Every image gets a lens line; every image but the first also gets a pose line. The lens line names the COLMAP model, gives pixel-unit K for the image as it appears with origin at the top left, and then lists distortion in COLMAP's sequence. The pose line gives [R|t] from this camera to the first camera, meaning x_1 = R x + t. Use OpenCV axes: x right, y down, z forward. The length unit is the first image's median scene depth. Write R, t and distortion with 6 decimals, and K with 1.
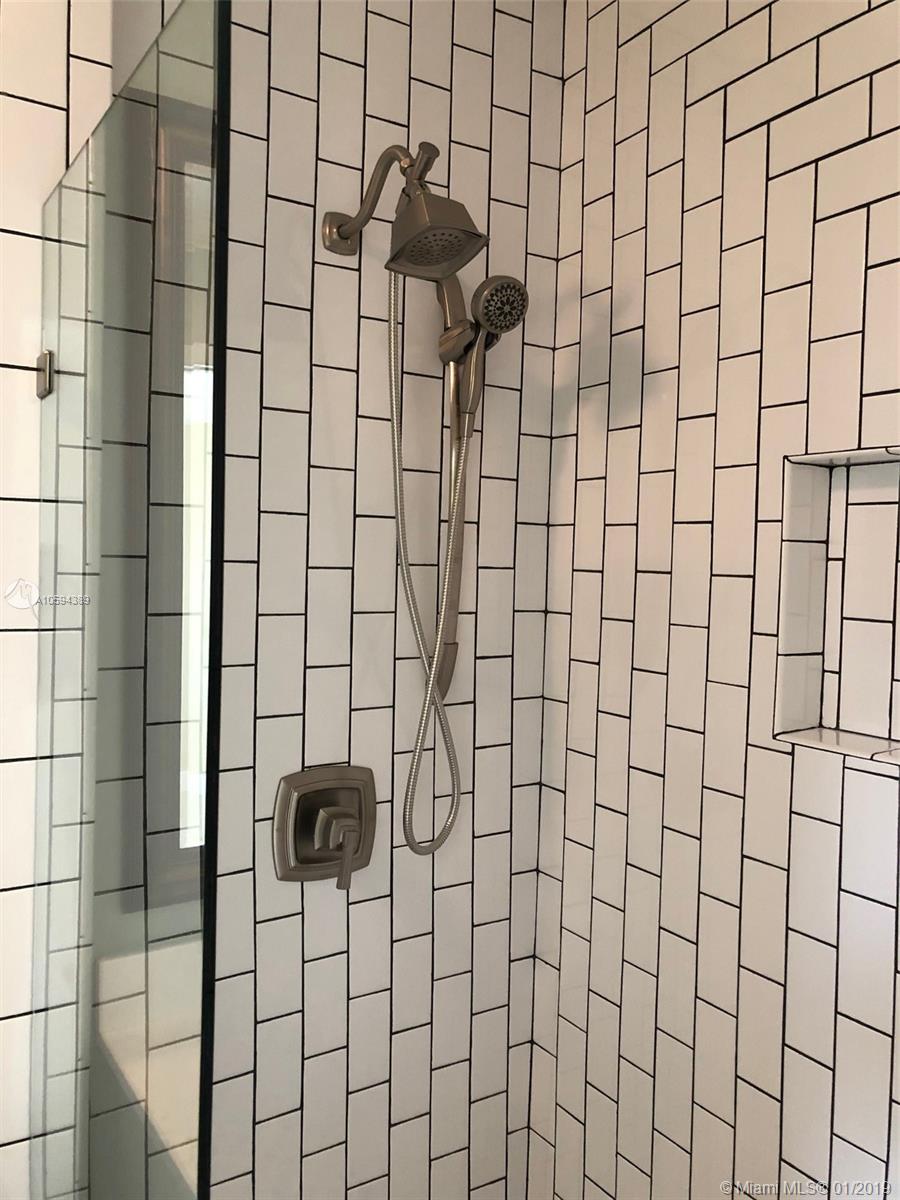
lens RADIAL K [[980.3, 0, 448.9], [0, 980.3, 595.2], [0, 0, 1]] dist [0.051048, -0.059165]
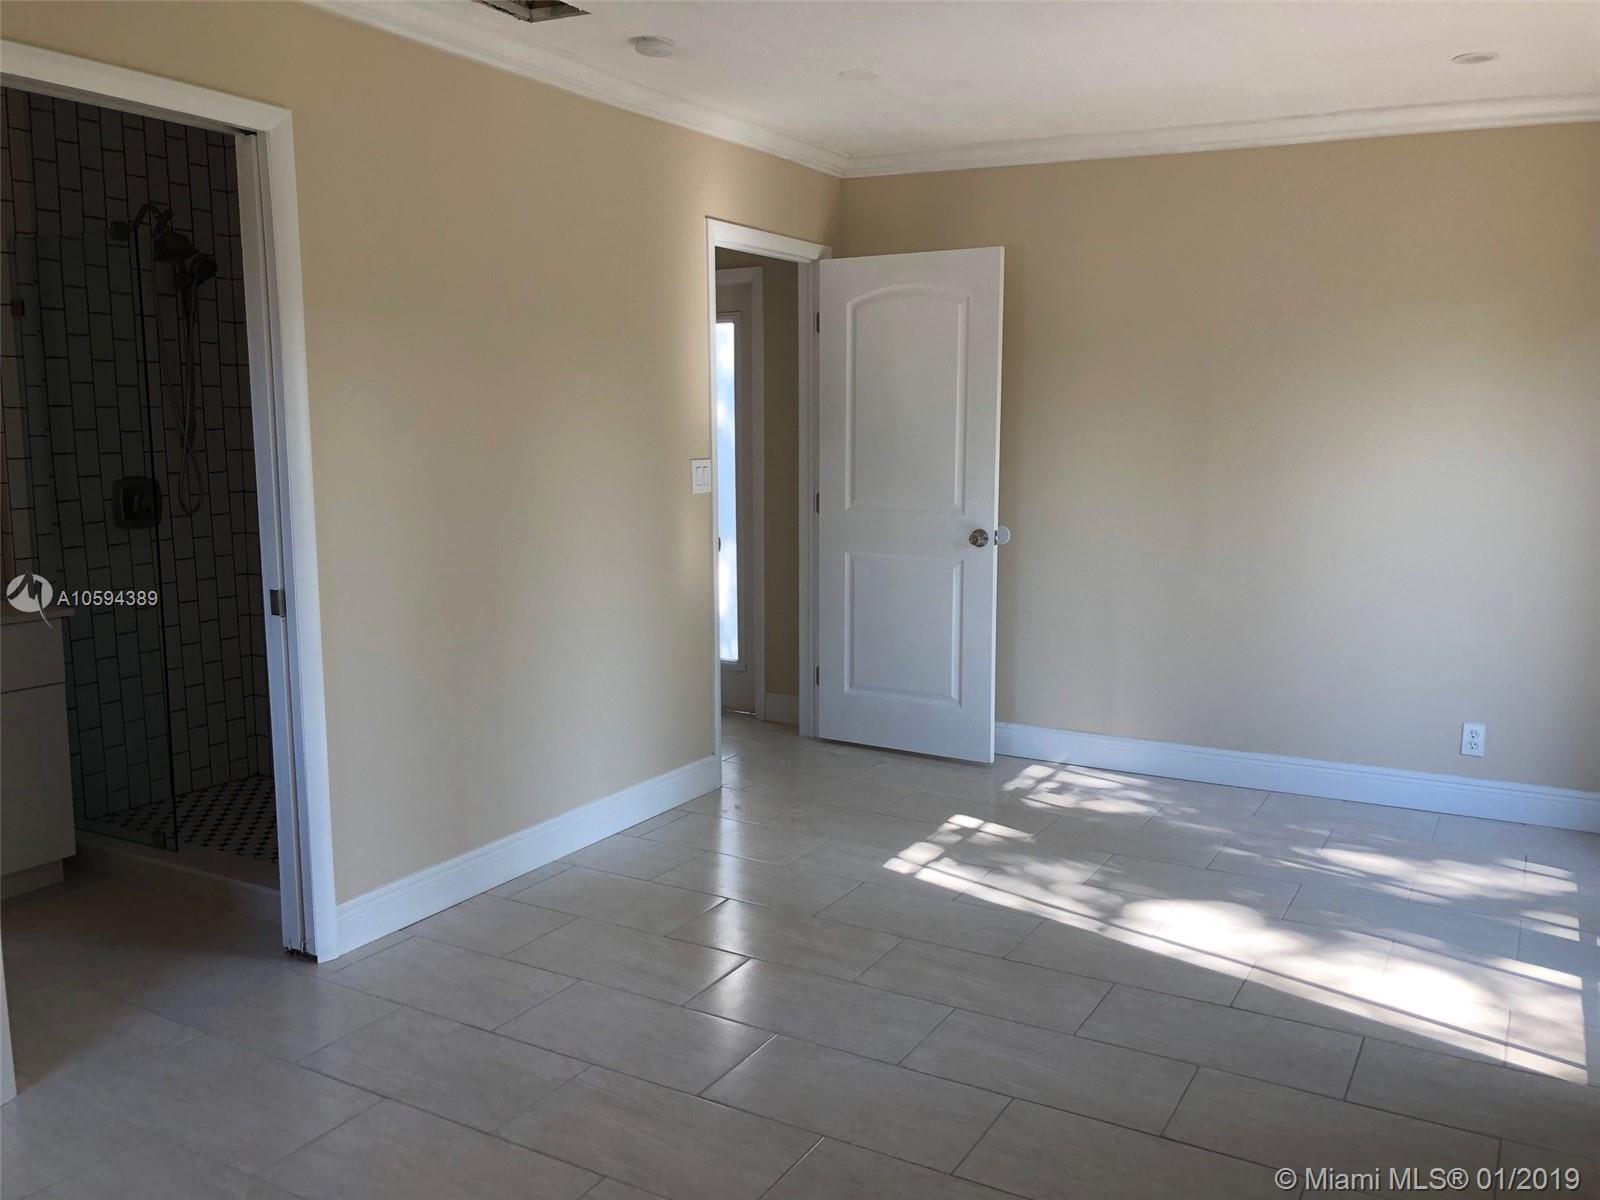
lens RADIAL K [[1307.1, 0, 842.1], [0, 1307.1, 592.5], [0, 0, 1]] dist [0.051048, -0.059165]
pose [[0.877492, -0.084744, 0.472044, -0.152002], [0.036897, 0.993276, 0.109730, 0.164320], [-0.478169, -0.078870, 0.874719, -2.355521]]
